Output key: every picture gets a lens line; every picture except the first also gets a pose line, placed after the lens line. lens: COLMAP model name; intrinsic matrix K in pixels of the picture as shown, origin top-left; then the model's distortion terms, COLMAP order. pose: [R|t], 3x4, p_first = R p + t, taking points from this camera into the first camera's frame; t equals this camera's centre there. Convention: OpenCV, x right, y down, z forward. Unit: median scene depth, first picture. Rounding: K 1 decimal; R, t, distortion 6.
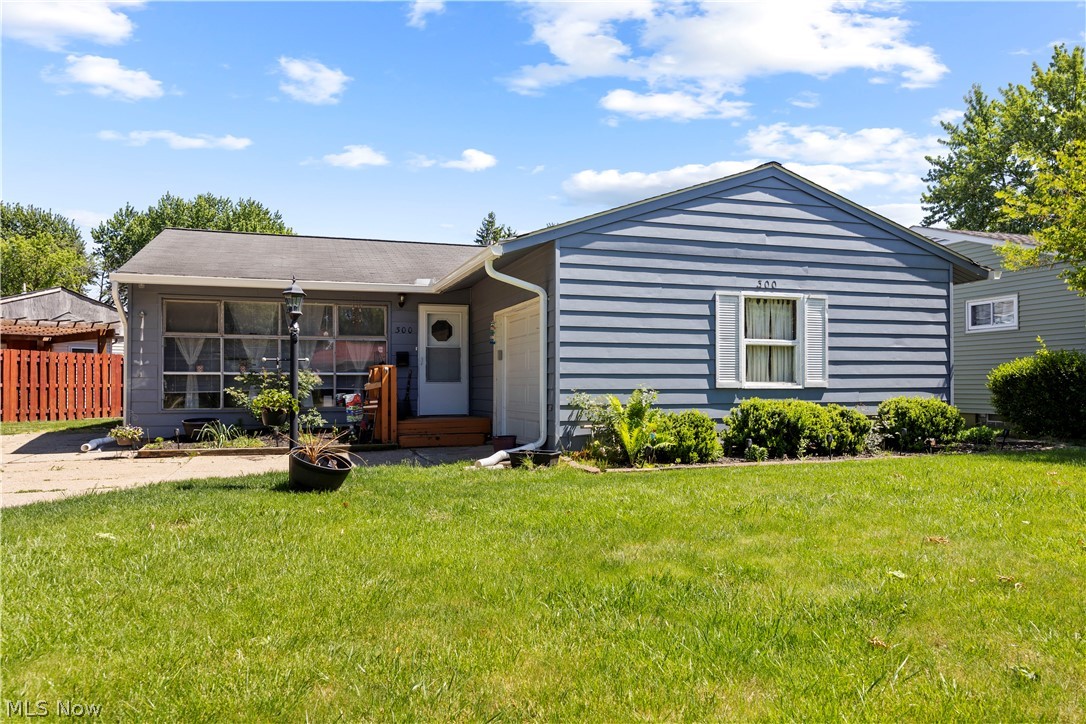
lens RADIAL K [[765.3, 0, 542.4], [0, 765.3, 379.1], [0, 0, 1]] dist [-0.000745, -0.005866]
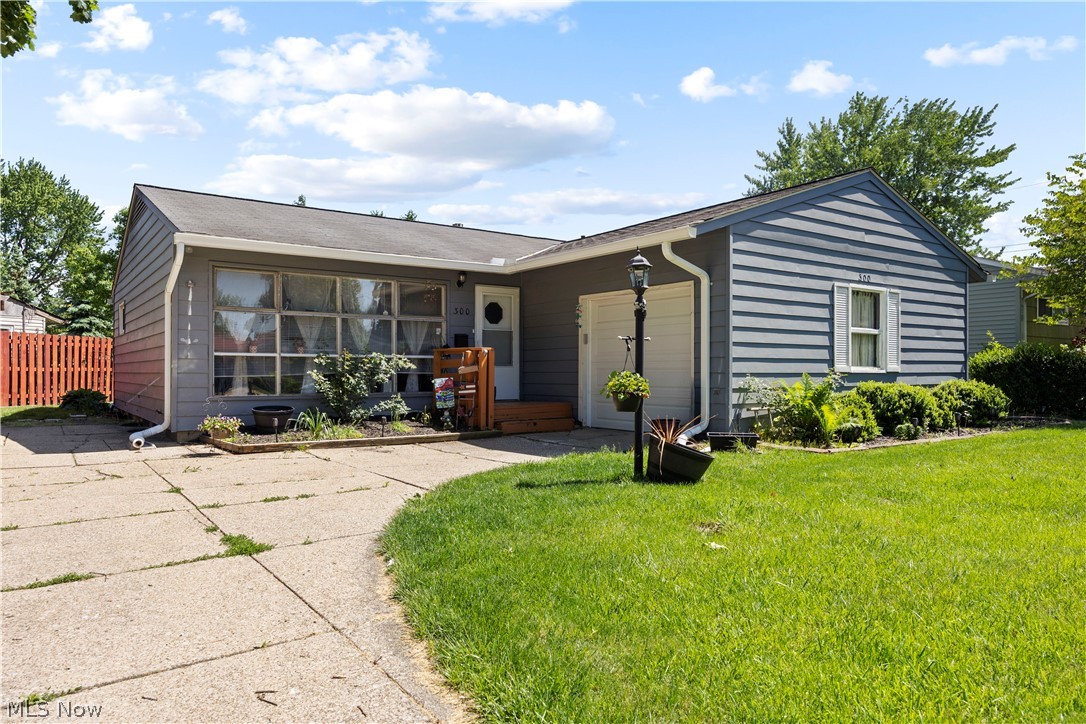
lens RADIAL K [[722.4, 0, 542.4], [0, 722.4, 368.0], [0, 0, 1]] dist [-0.001998, -0.002500]
pose [[0.955102, 0.003776, 0.296253, -0.445624], [-0.004708, 0.999986, 0.002433, 0.005155], [-0.296240, -0.003719, 0.955106, 0.139467]]
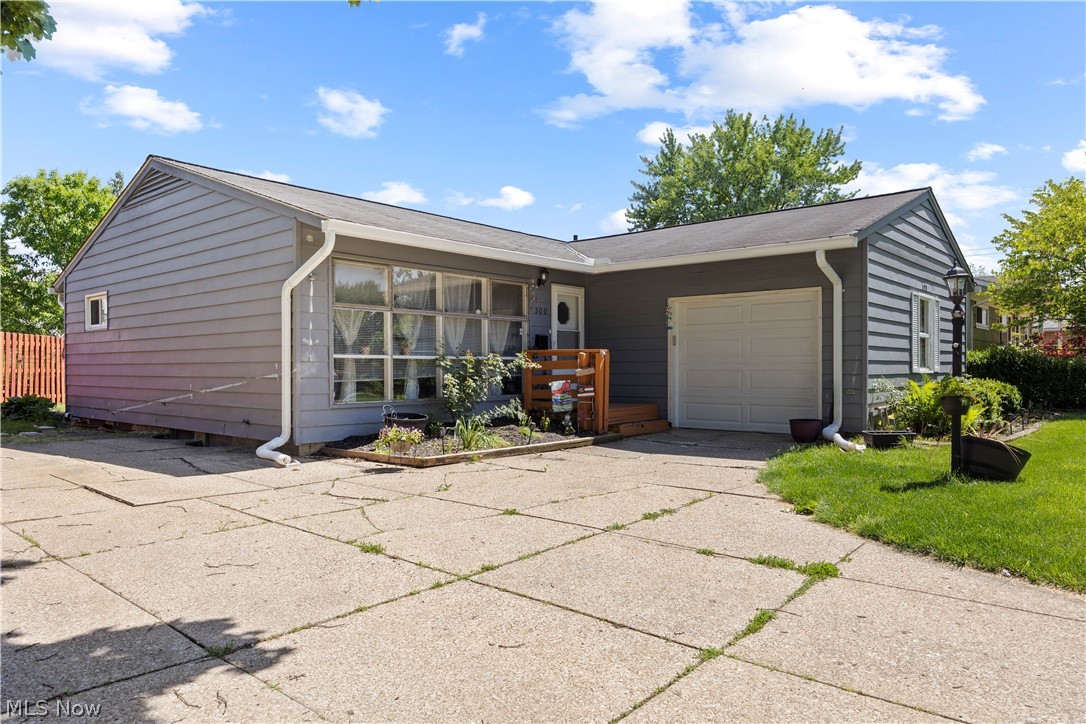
lens RADIAL K [[725.6, 0, 542.6], [0, 725.6, 367.9], [0, 0, 1]] dist [0.005103, 0.000064]
pose [[0.855414, -0.000850, 0.517944, -0.802748], [-0.003000, 0.999974, 0.006596, -0.001554], [-0.517936, -0.007196, 0.855389, 0.316545]]
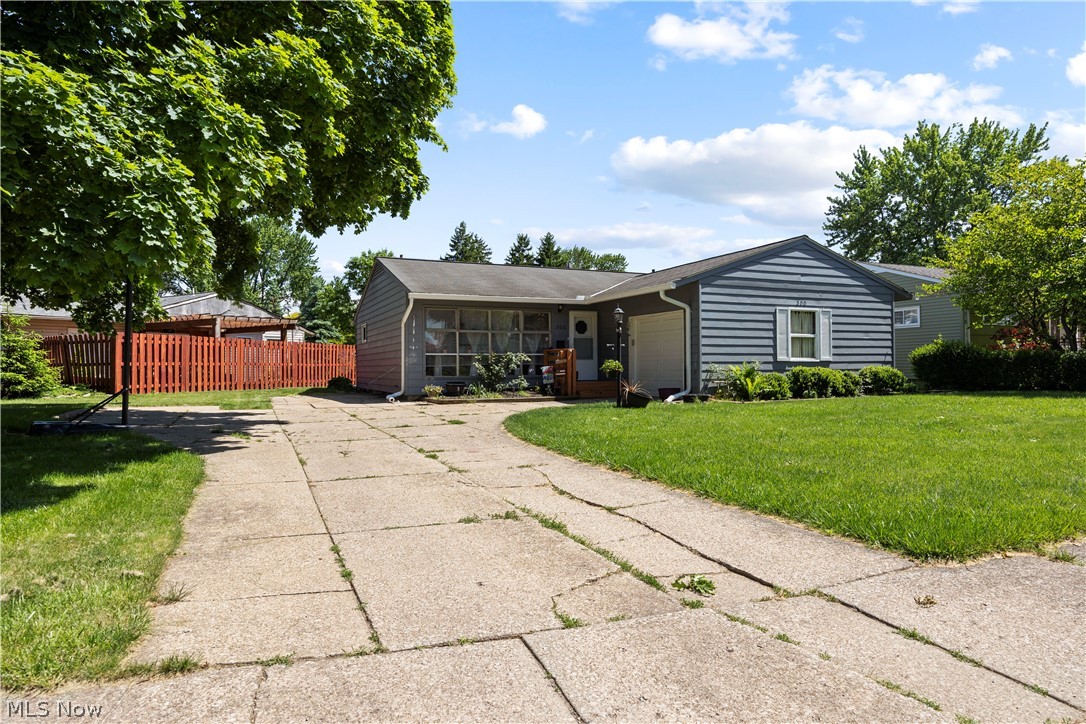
lens RADIAL K [[670.6, 0, 543.0], [0, 670.6, 362.0], [0, 0, 1]] dist [-0.003221, -0.000647]
pose [[0.994718, -0.003027, 0.102603, -0.458041], [0.003173, 0.999994, -0.001255, 0.013436], [-0.102599, 0.001573, 0.994722, -0.486577]]
